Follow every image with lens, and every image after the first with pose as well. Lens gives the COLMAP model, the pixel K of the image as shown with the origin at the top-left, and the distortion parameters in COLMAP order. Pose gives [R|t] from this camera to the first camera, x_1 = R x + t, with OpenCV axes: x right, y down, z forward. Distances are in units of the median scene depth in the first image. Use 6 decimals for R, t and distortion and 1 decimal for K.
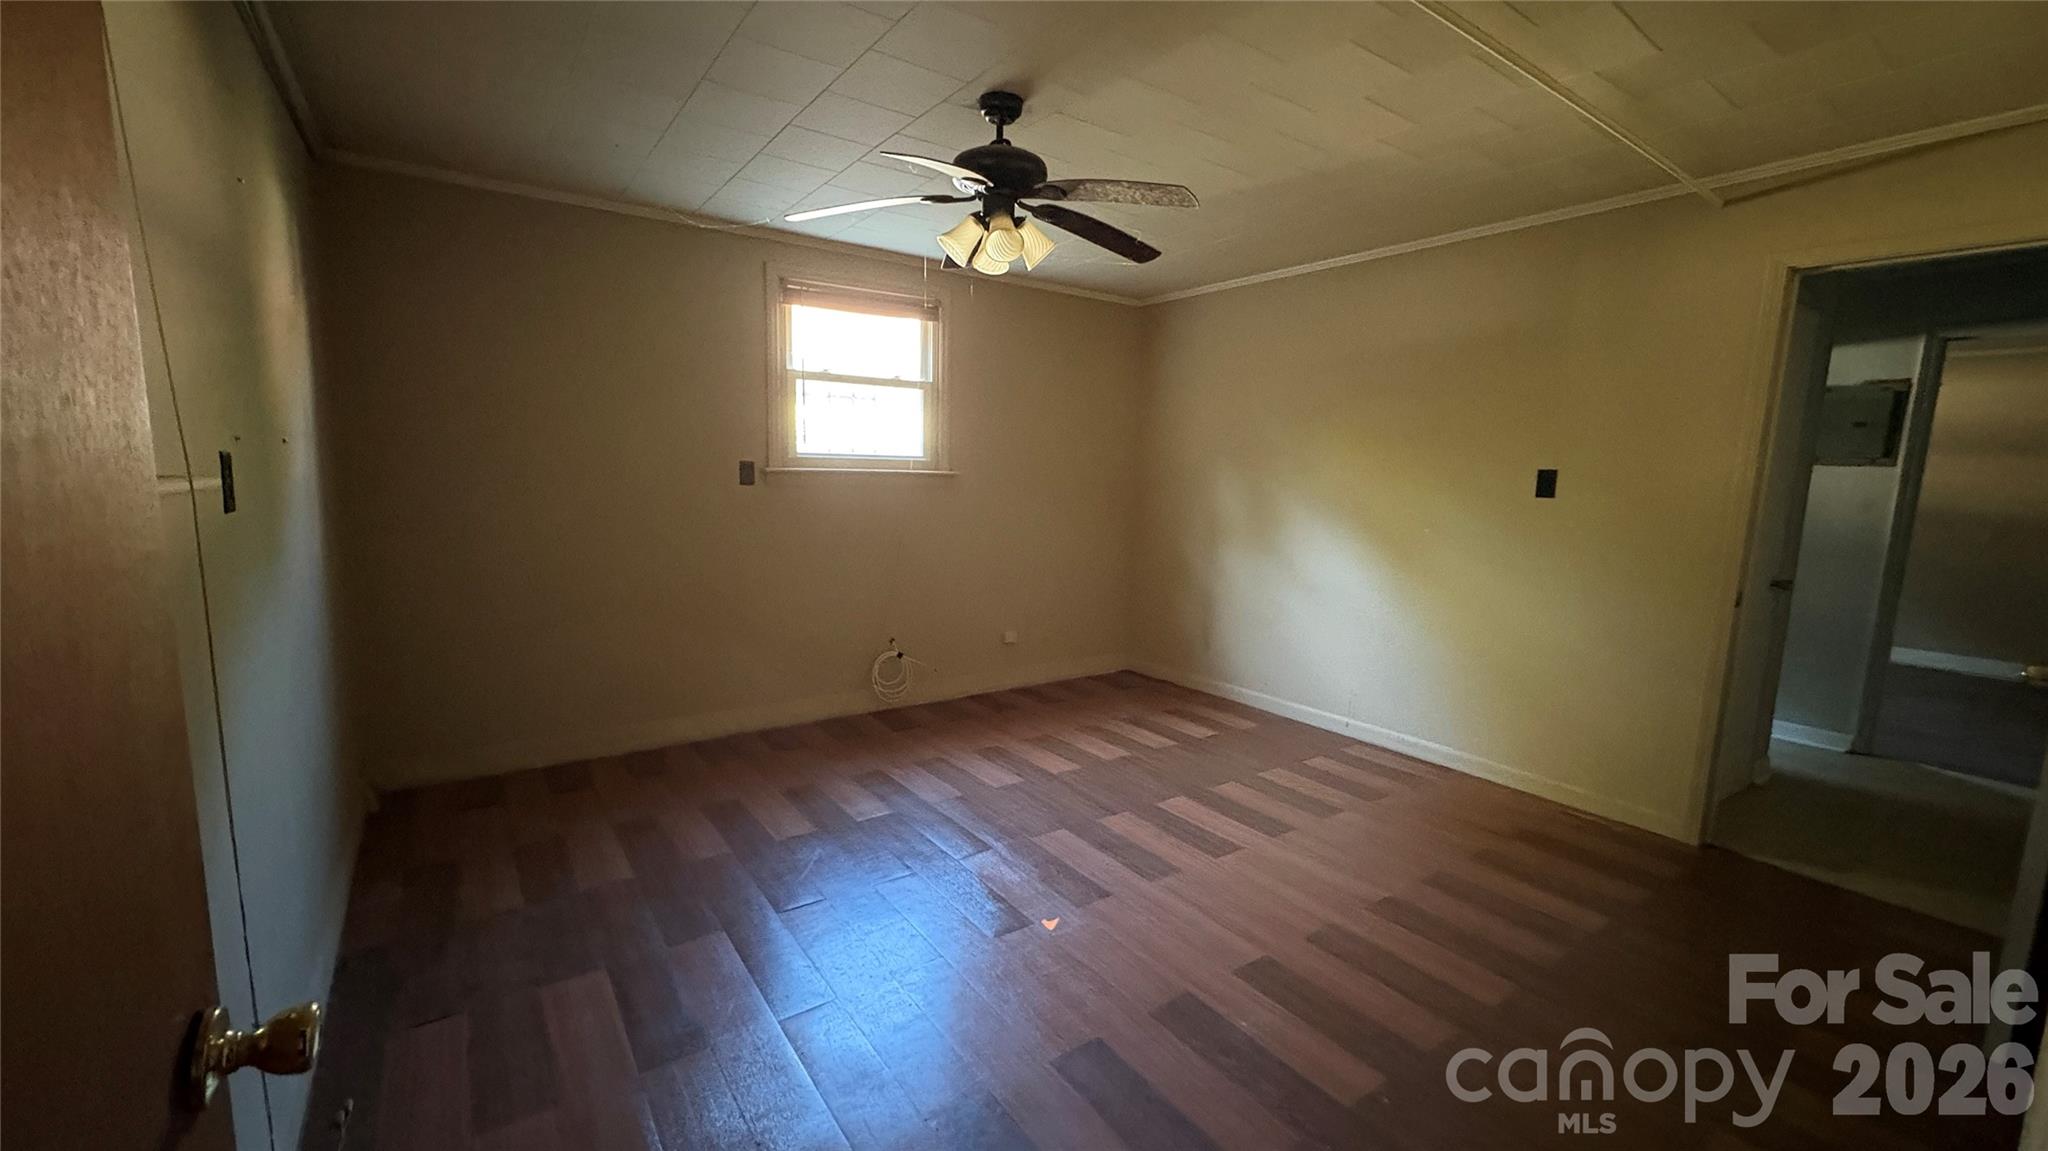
lens RADIAL K [[814.0, 0, 1019.5], [0, 814.0, 575.8], [0, 0, 1]] dist [0.005130, -0.003779]
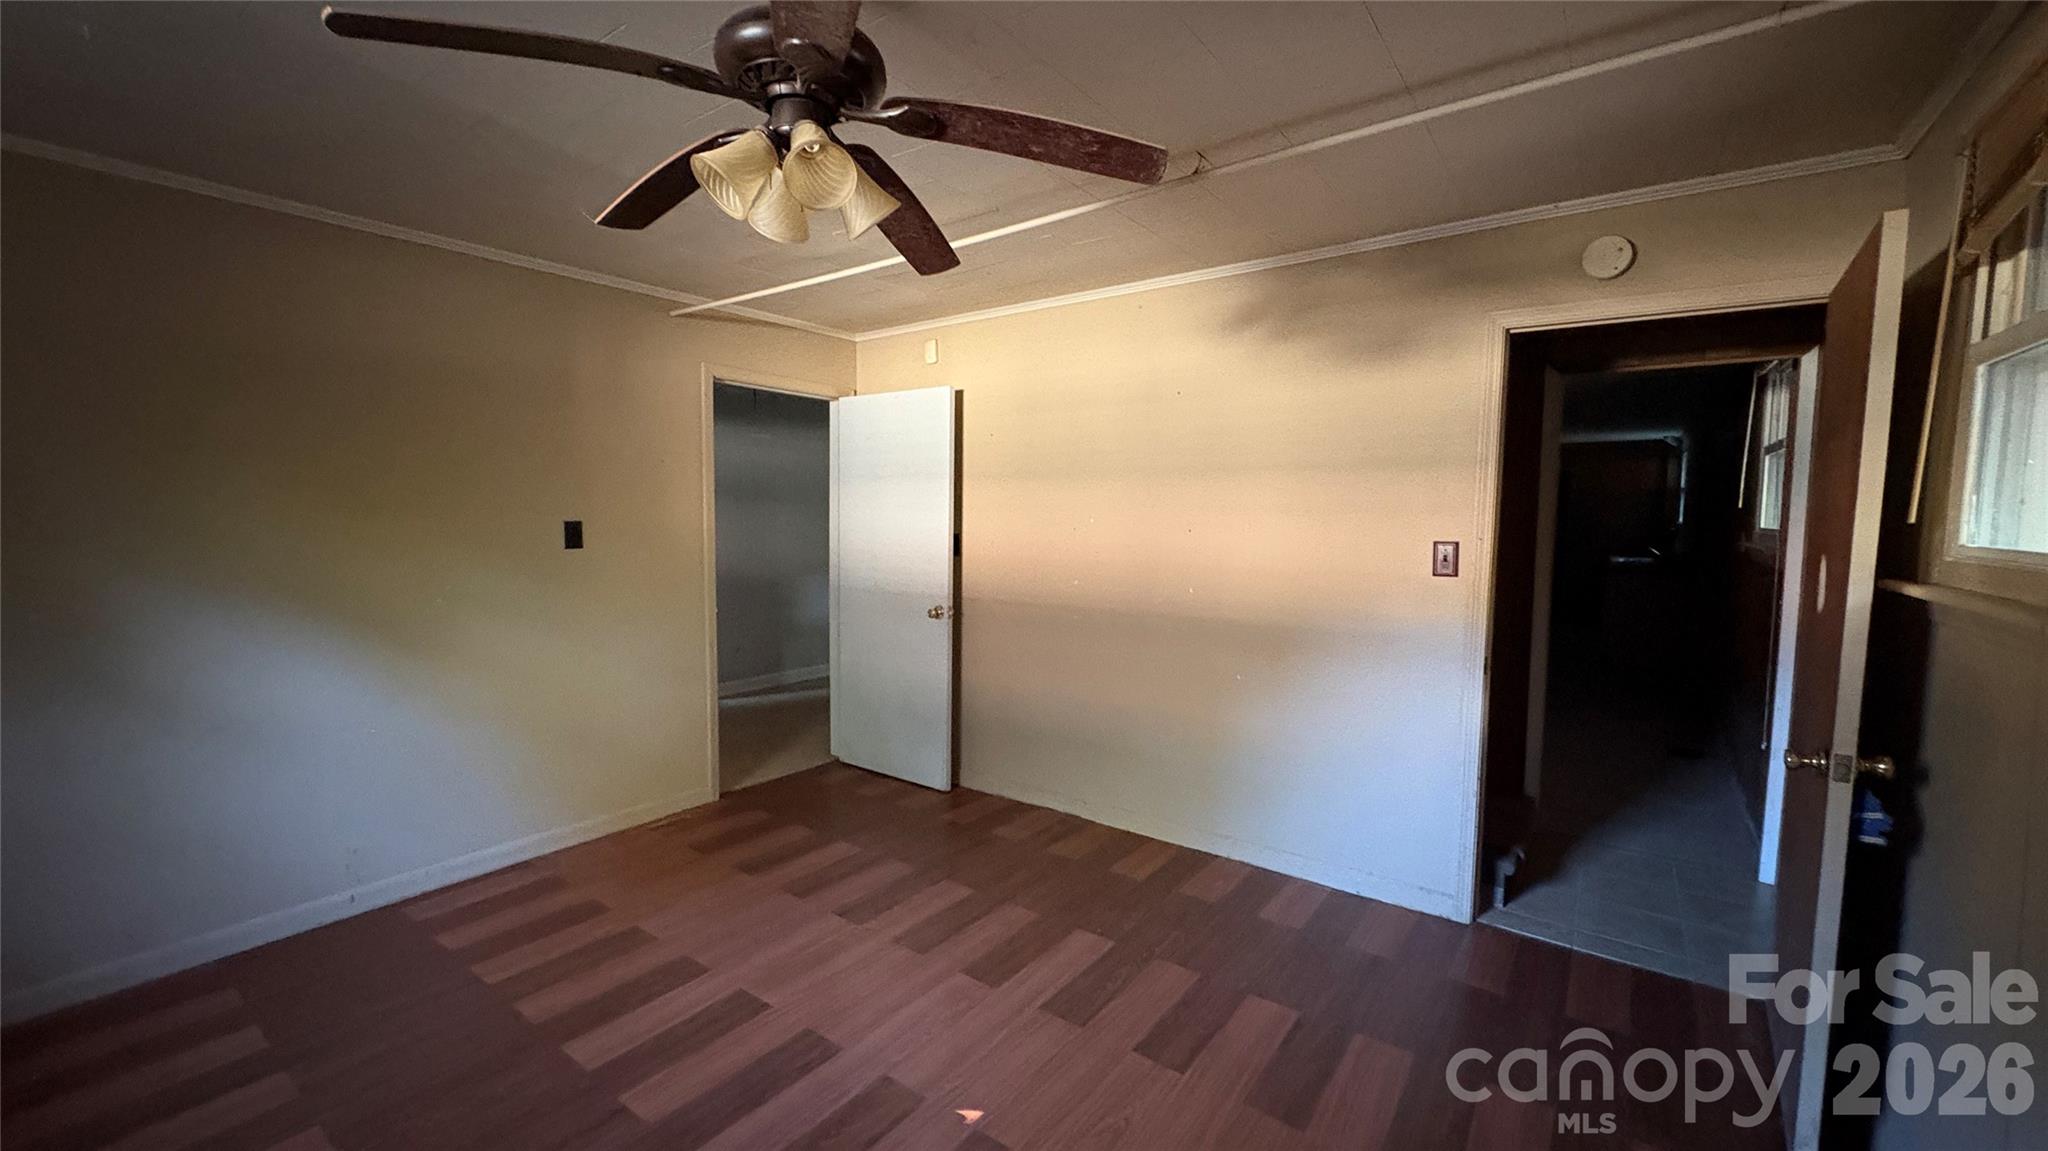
lens RADIAL K [[814.0, 0, 1019.5], [0, 814.0, 575.8], [0, 0, 1]] dist [0.005130, -0.003779]
pose [[-0.313887, -0.105090, 0.943627, -0.487480], [0.113567, 0.982565, 0.147203, -0.150539], [-0.942644, 0.153370, -0.296479, 0.797203]]
